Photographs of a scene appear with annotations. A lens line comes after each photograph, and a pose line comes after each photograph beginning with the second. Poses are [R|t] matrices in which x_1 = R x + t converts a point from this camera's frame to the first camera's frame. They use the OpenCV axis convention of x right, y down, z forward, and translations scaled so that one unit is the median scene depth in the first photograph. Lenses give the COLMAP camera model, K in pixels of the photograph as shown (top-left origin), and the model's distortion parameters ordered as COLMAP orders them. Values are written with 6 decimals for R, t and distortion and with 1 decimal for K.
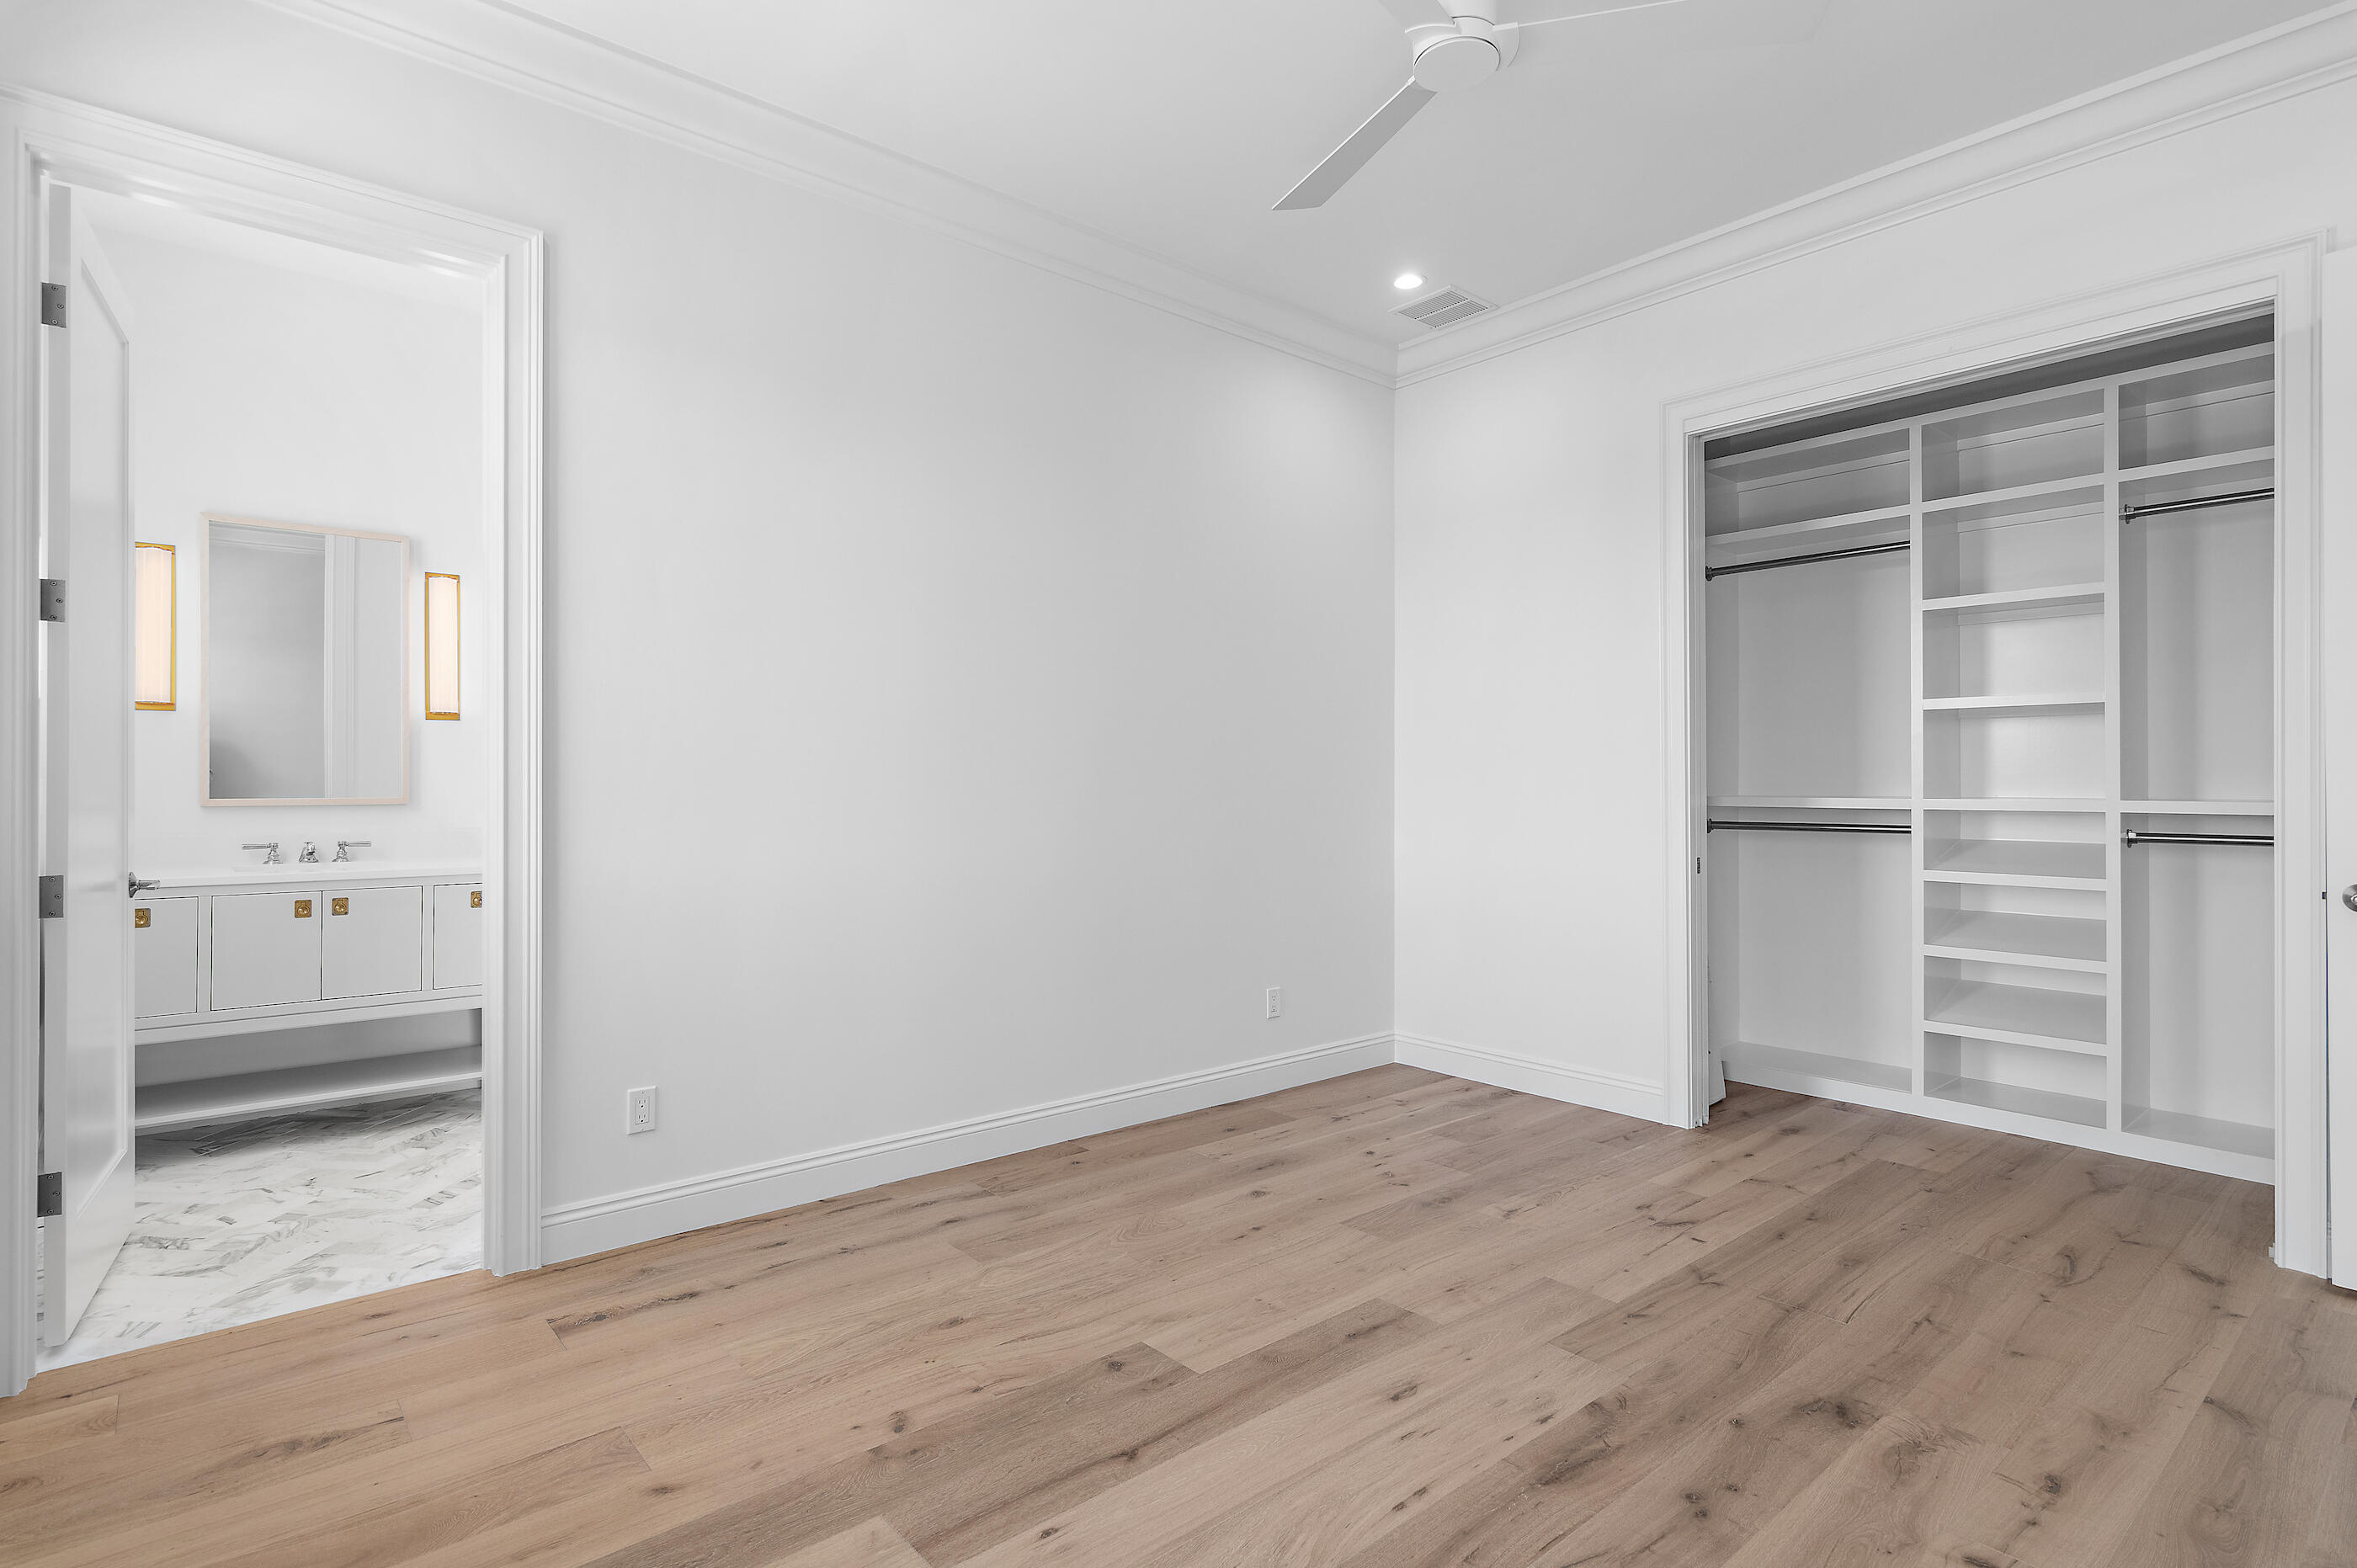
lens RADIAL K [[1146.6, 0, 1183.3], [0, 1146.6, 785.2], [0, 0, 1]] dist [0.009722, -0.000300]
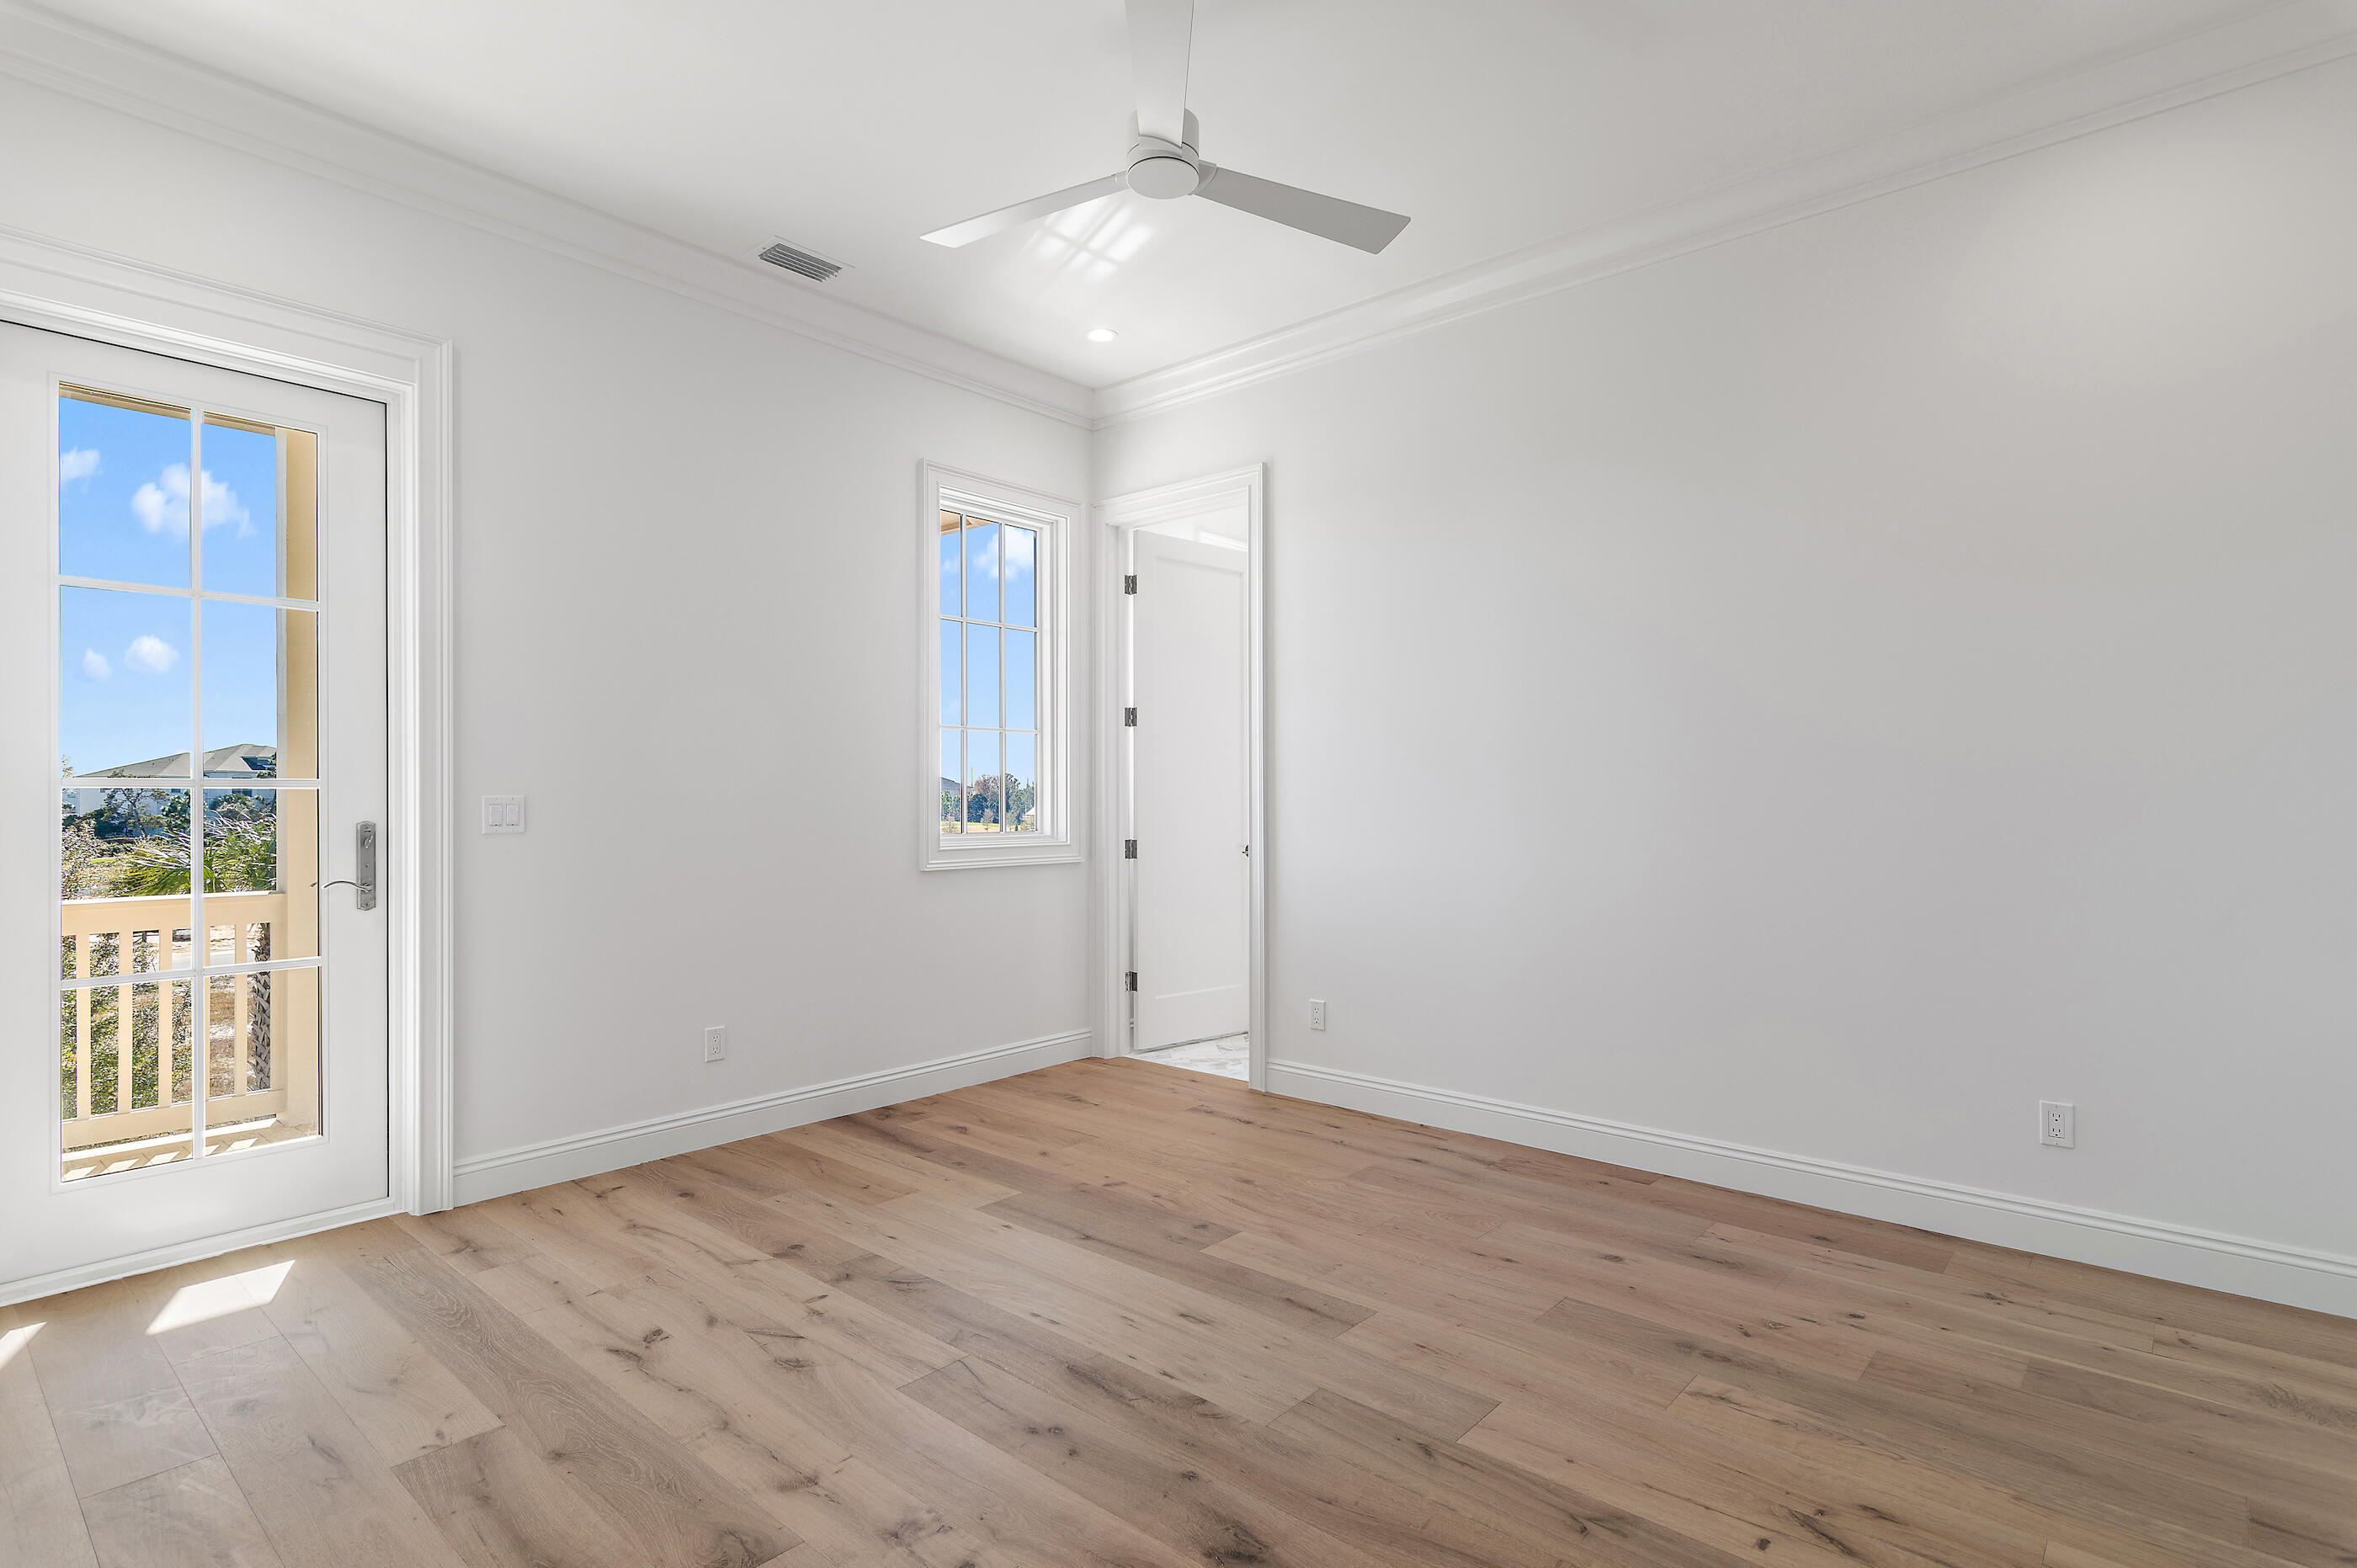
lens RADIAL K [[1146.6, 0, 1183.3], [0, 1146.6, 785.2], [0, 0, 1]] dist [0.009722, -0.000300]
pose [[0.155063, -0.014661, -0.987796, 1.045890], [0.003177, 0.999892, -0.014341, 0.004392], [0.987900, -0.000914, 0.155092, 0.629560]]
